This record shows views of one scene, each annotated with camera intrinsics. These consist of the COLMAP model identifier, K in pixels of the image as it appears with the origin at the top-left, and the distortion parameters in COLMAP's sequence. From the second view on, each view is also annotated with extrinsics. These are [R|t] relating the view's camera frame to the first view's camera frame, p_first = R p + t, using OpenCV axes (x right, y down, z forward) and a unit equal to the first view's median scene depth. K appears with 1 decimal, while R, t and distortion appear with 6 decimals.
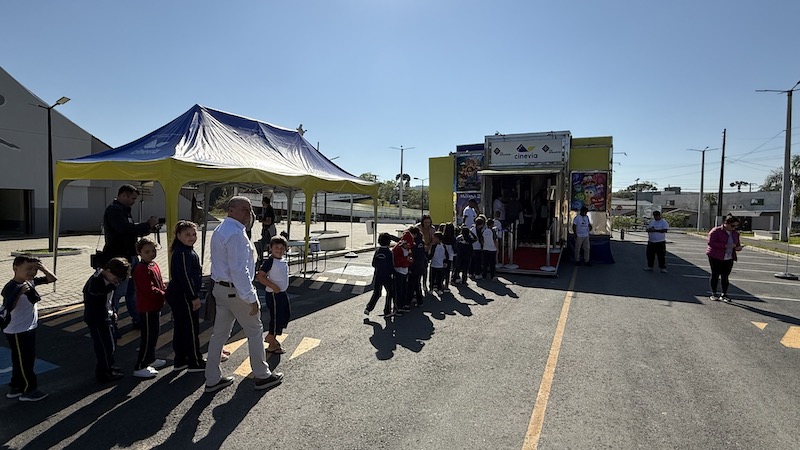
lens RADIAL K [[403.9, 0, 400.0], [0, 403.9, 225.0], [0, 0, 1]] dist [0.001658, 0.000187]
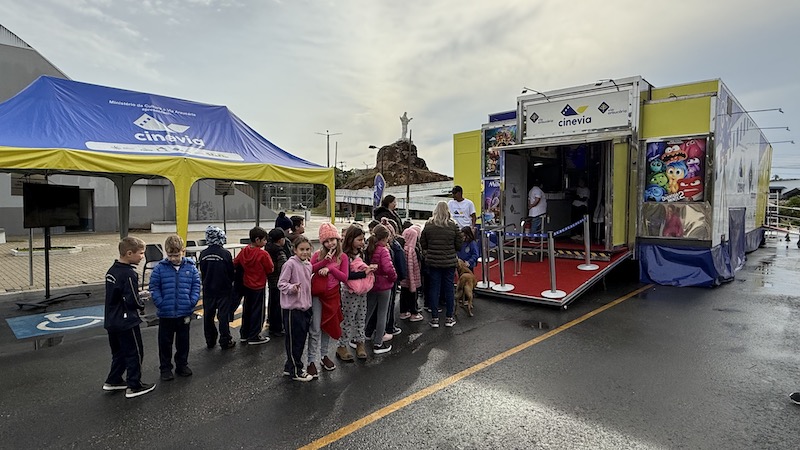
lens RADIAL K [[446.9, 0, 396.5], [0, 446.9, 225.2], [0, 0, 1]] dist [0.000498, -0.000476]
pose [[0.951003, 0.004411, -0.309150, 0.257099], [-0.003021, 0.999983, 0.004974, -0.000660], [0.309167, -0.003796, 0.951000, 0.197315]]
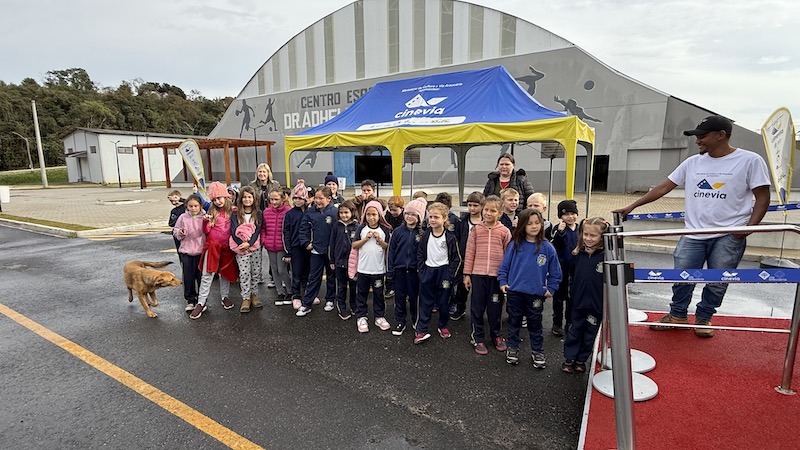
lens RADIAL K [[374.5, 0, 400.0], [0, 374.5, 225.0], [0, 0, 1]] dist [-0.003384, 0.000117]
pose [[-0.096609, 0.134458, -0.986199, 0.383187], [-0.034941, 0.989764, 0.138367, -0.015736], [0.994709, 0.047827, -0.090922, 0.658527]]
